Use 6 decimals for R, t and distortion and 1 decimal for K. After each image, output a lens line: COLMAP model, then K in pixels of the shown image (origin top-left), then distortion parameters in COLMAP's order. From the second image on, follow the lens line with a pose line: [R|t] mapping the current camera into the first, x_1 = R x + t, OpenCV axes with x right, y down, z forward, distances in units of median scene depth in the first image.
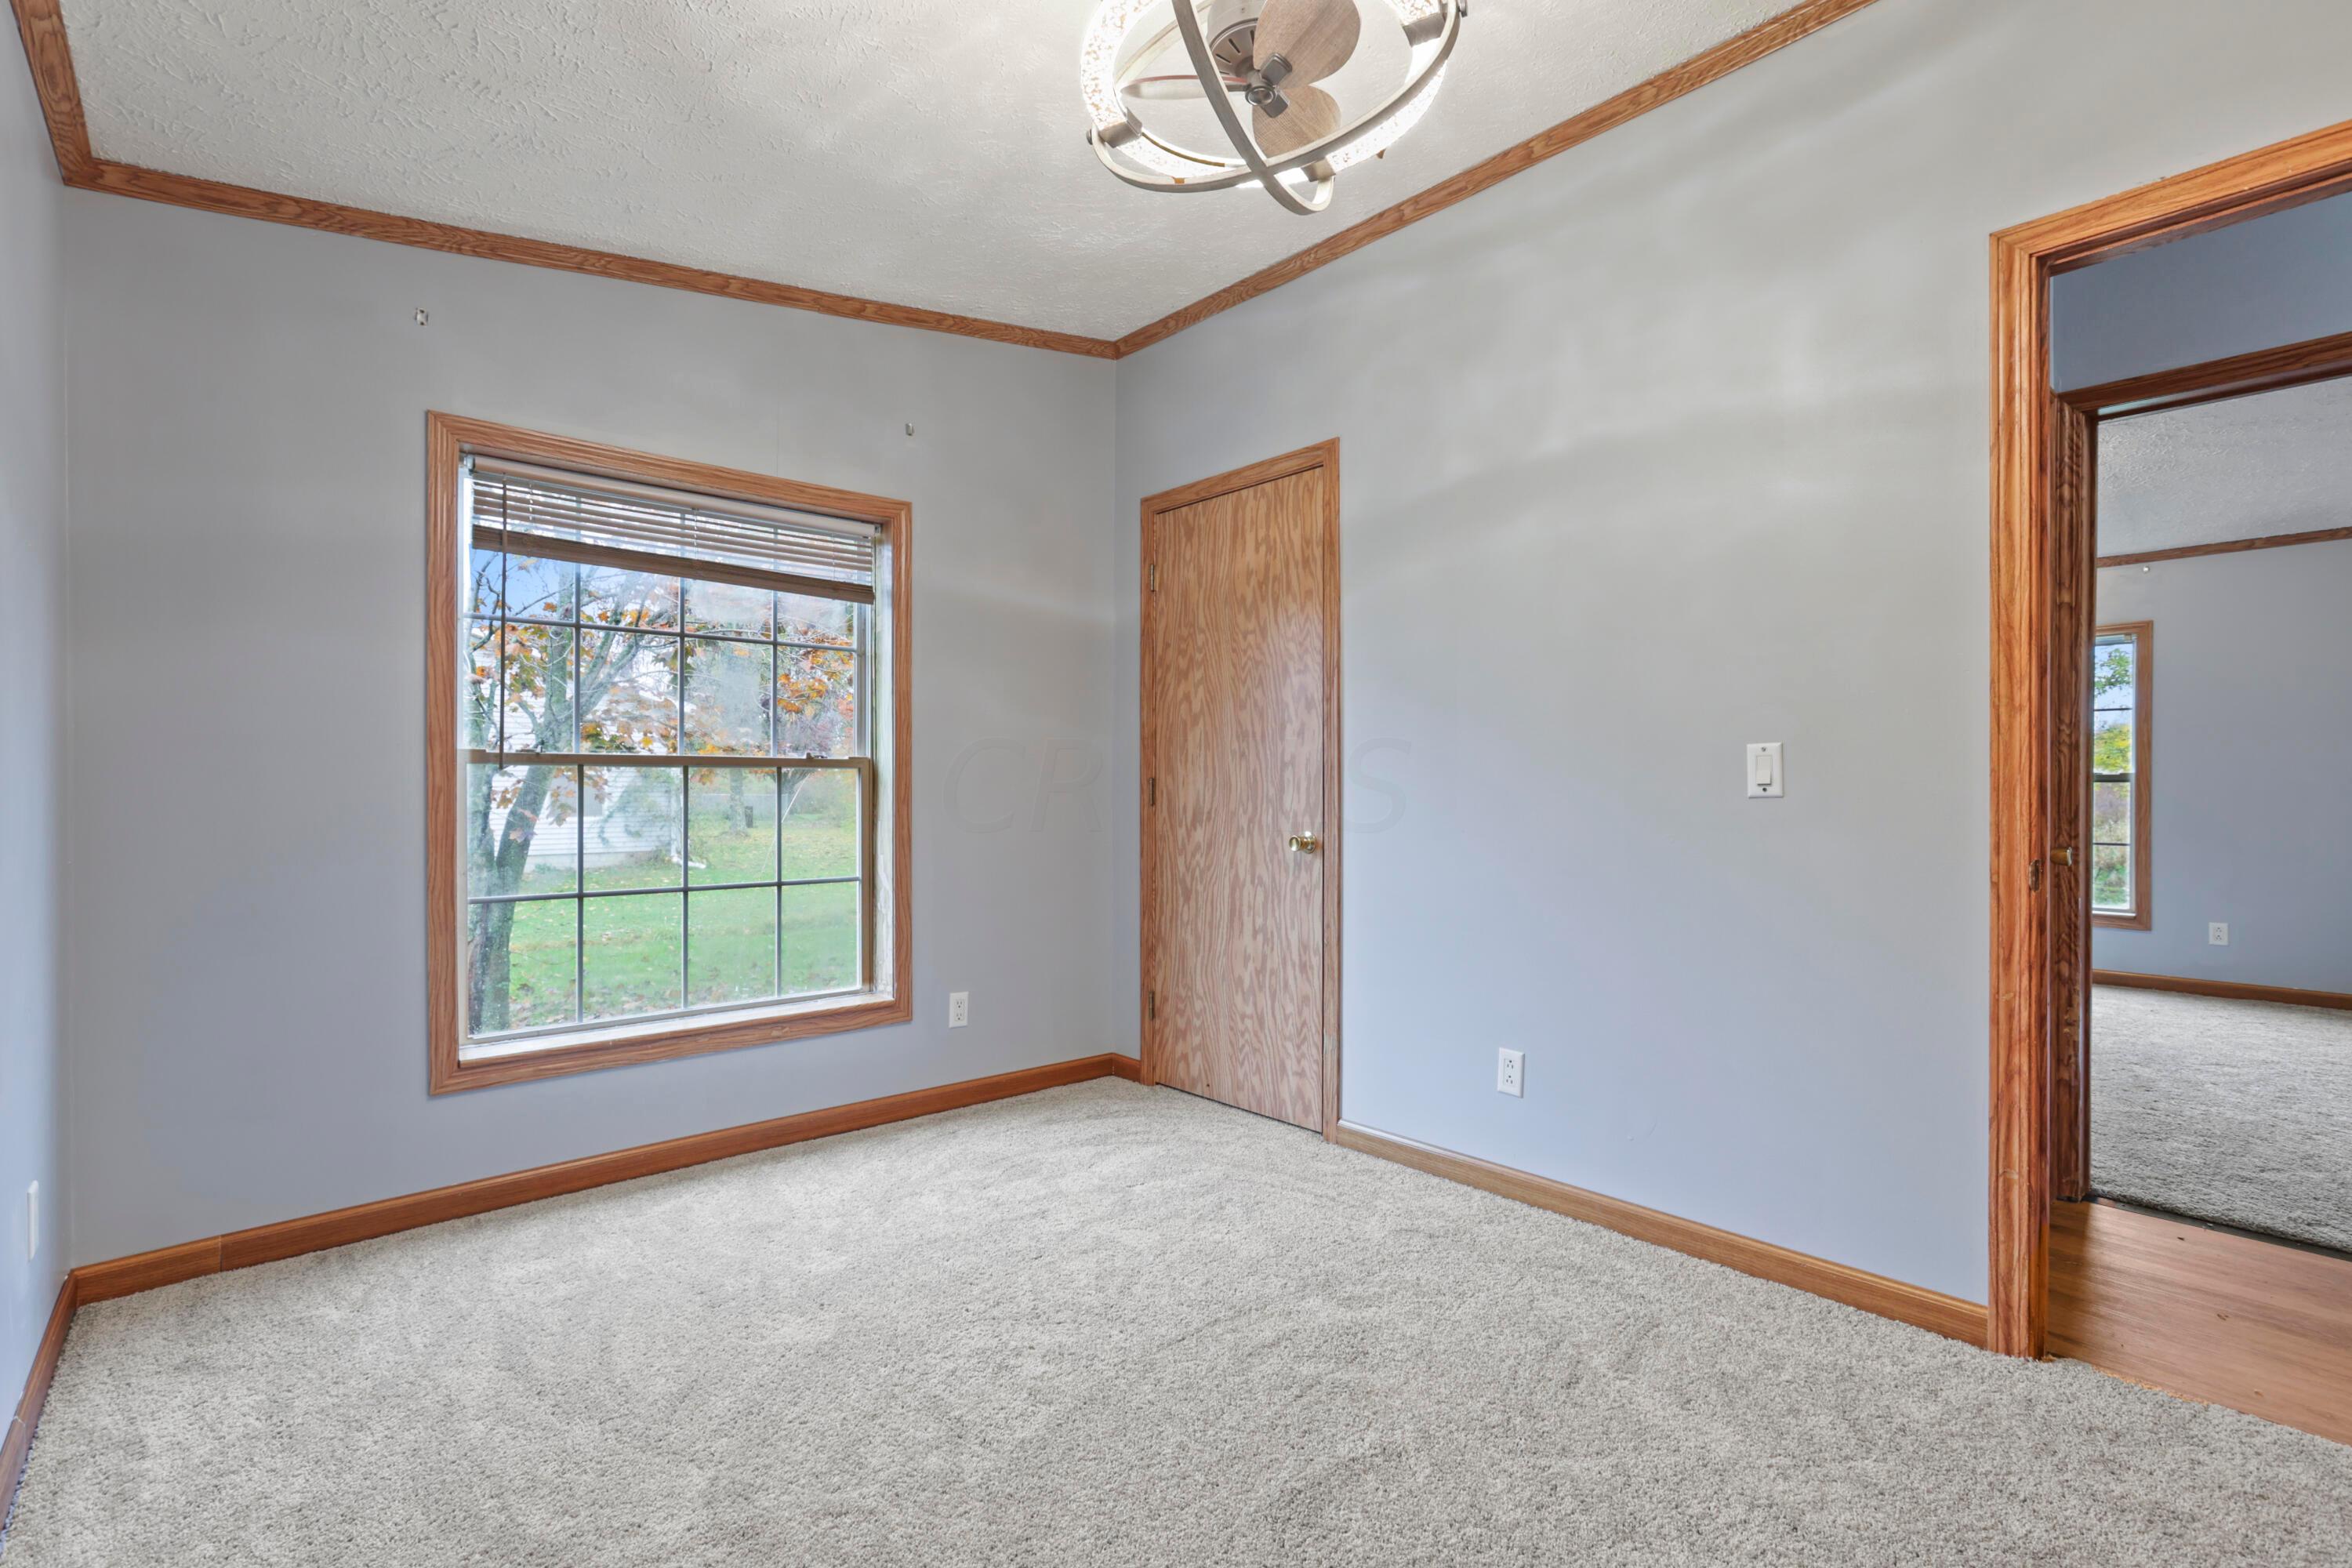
lens RADIAL K [[1081.2, 0, 1184.3], [0, 1081.2, 786.2], [0, 0, 1]] dist [0.002593, 0.001230]
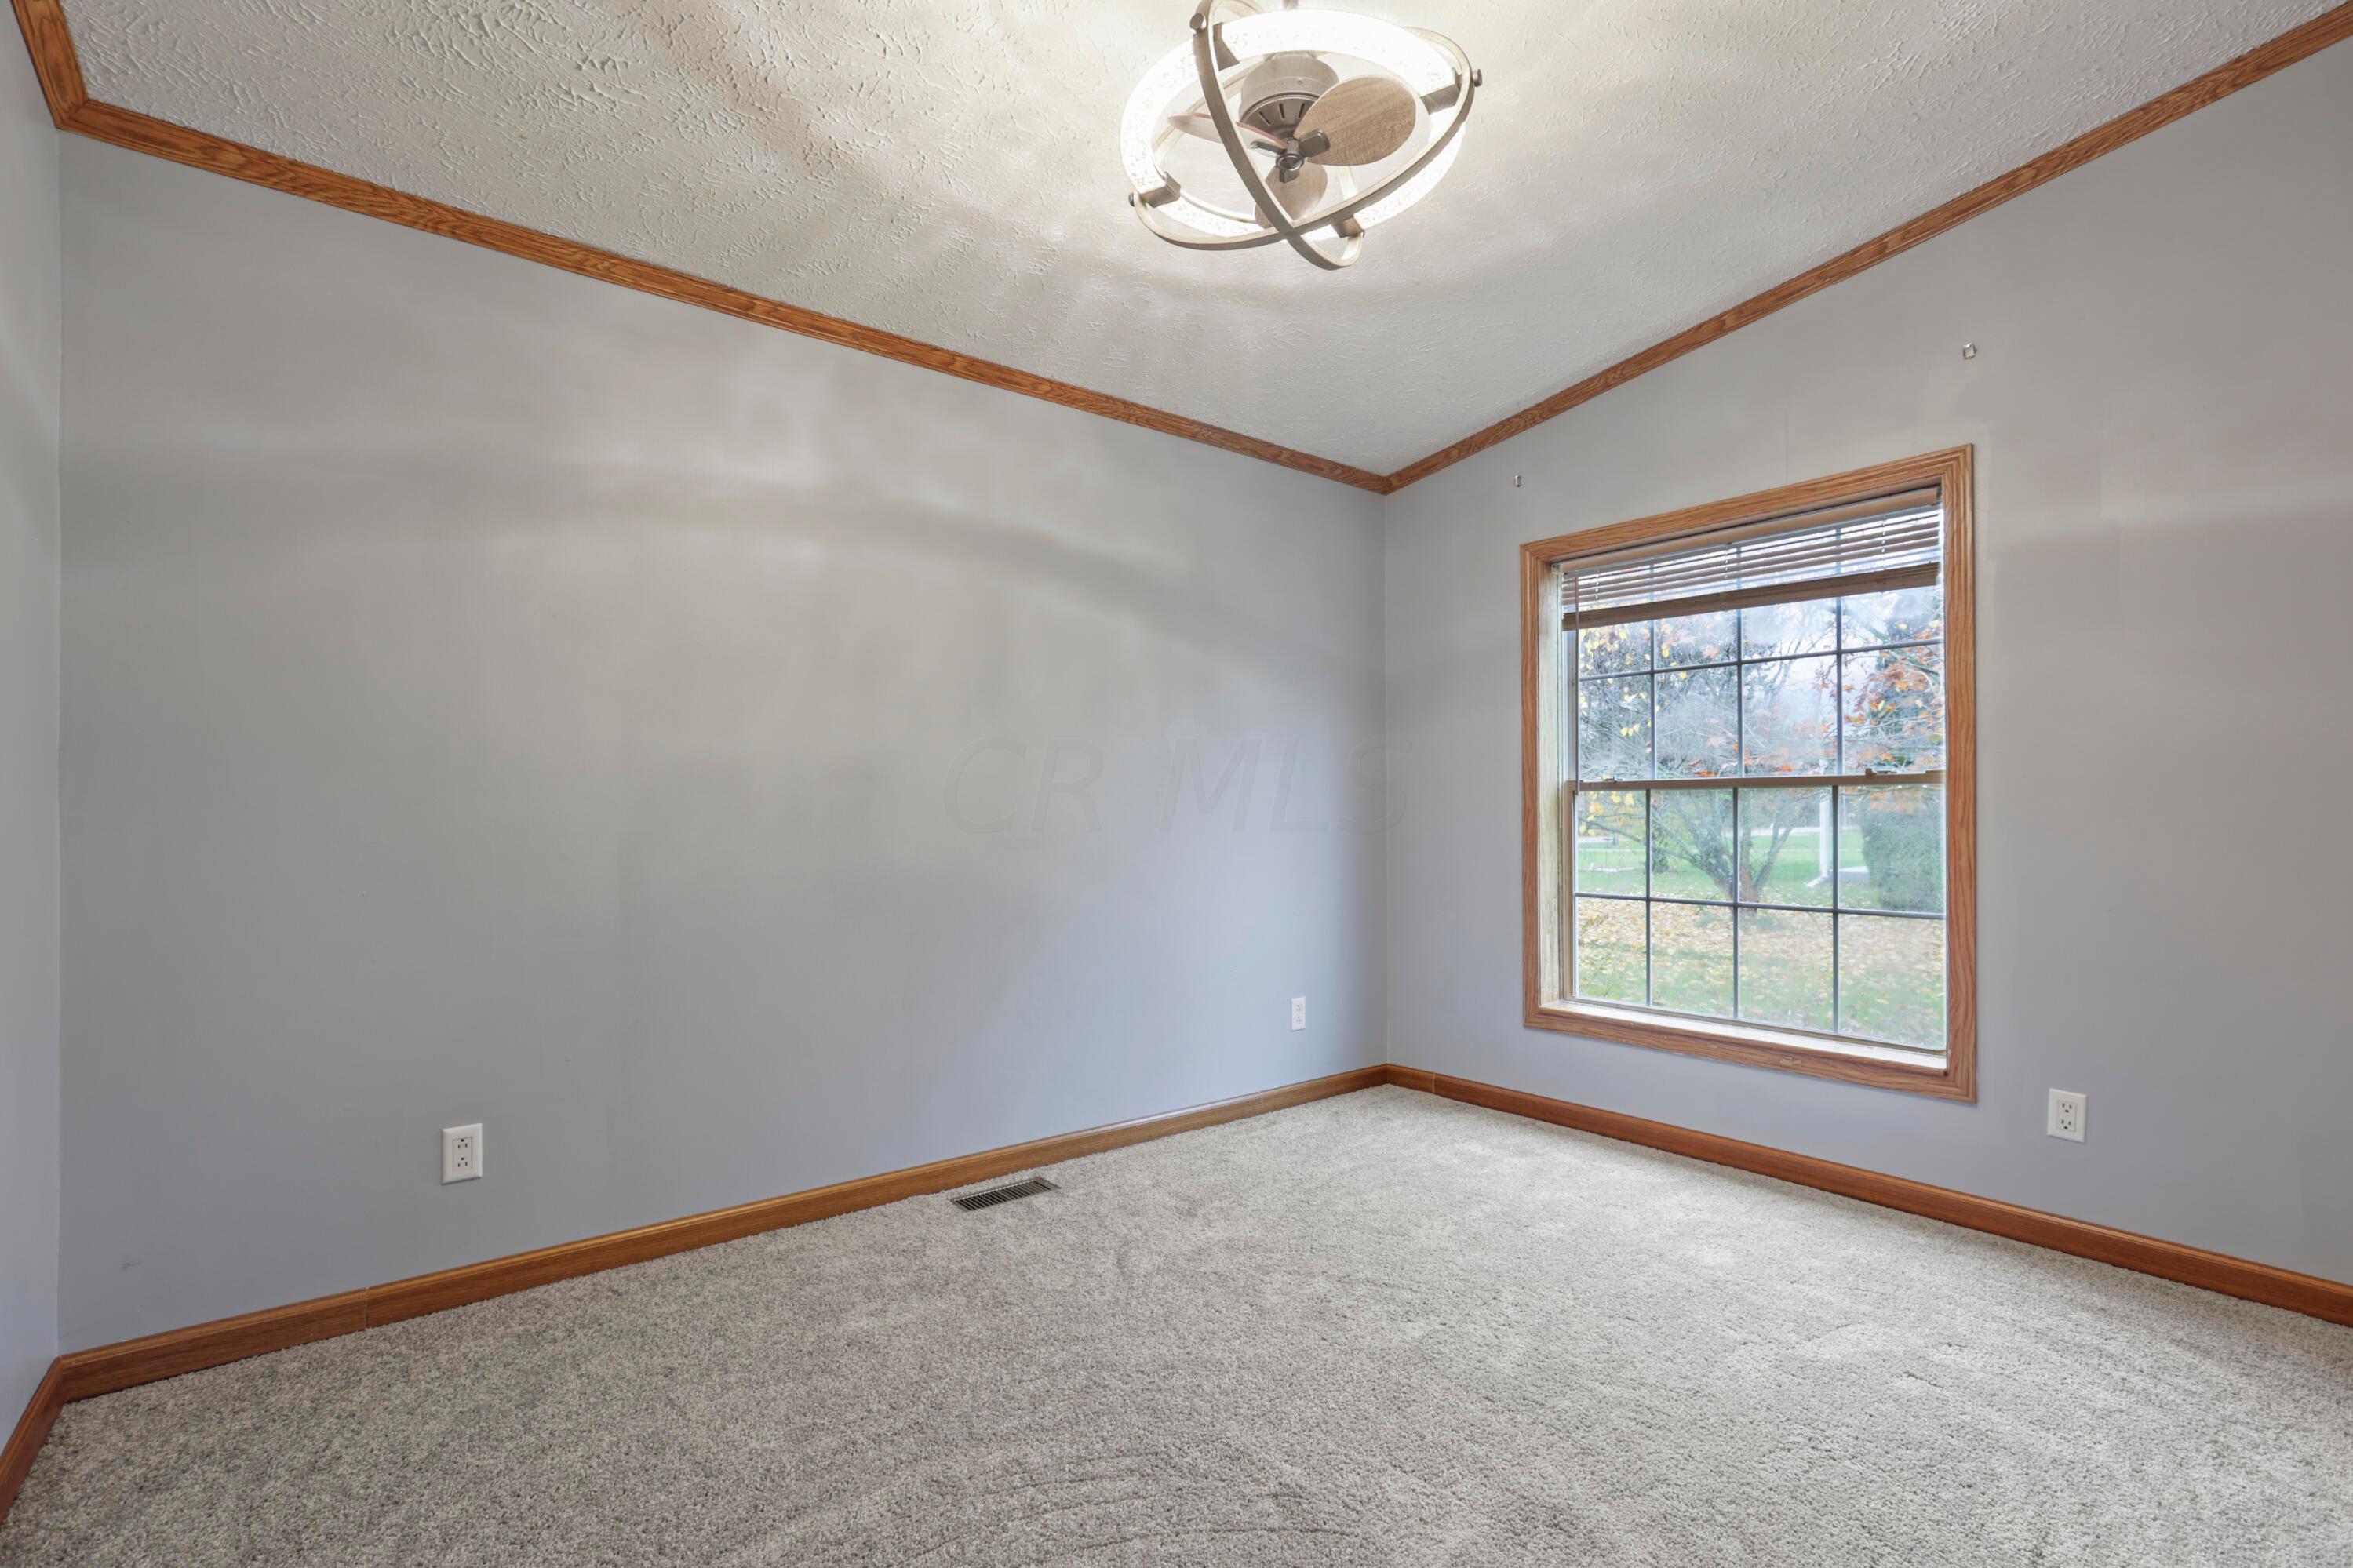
lens RADIAL K [[1081.5, 0, 1181.4], [0, 1081.5, 806.5], [0, 0, 1]] dist [0.002593, 0.001230]
pose [[-0.052374, -0.008295, -0.998593, 0.639850], [0.002162, 0.999962, -0.008420, 0.007773], [0.998625, -0.002600, -0.052354, 0.535167]]
